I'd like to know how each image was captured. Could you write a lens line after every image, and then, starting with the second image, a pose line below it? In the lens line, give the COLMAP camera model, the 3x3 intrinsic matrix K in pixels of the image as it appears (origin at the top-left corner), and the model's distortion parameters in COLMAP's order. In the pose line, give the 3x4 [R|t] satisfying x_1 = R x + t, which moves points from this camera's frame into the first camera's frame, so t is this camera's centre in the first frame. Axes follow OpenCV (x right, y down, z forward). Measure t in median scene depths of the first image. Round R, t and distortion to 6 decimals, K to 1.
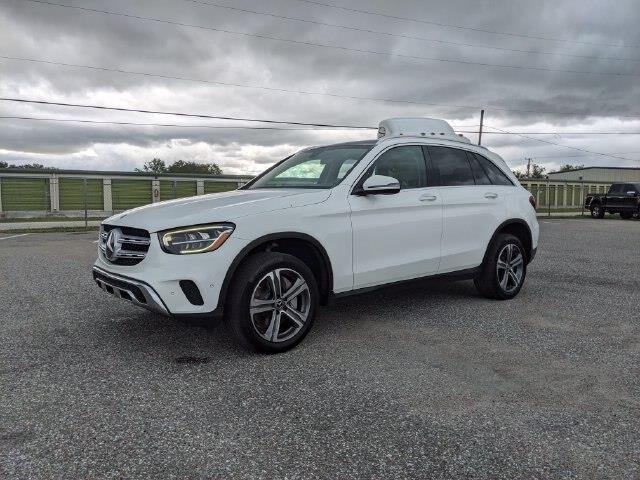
lens RADIAL K [[515.1, 0, 326.1], [0, 515.1, 236.1], [0, 0, 1]] dist [0.016977, -0.016712]
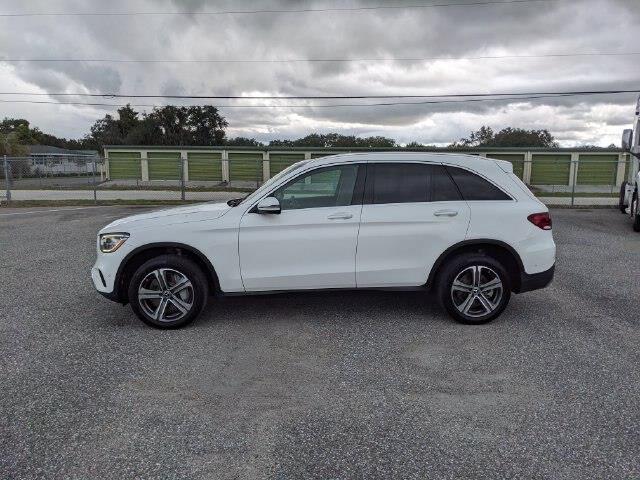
lens RADIAL K [[515.1, 0, 319.6], [0, 515.1, 271.0], [0, 0, 1]] dist [0.016977, -0.016712]
pose [[0.803621, 0.122290, -0.582442, 0.707342], [-0.047467, 0.988714, 0.142099, -0.098452], [0.593246, -0.086547, 0.800356, 0.111686]]
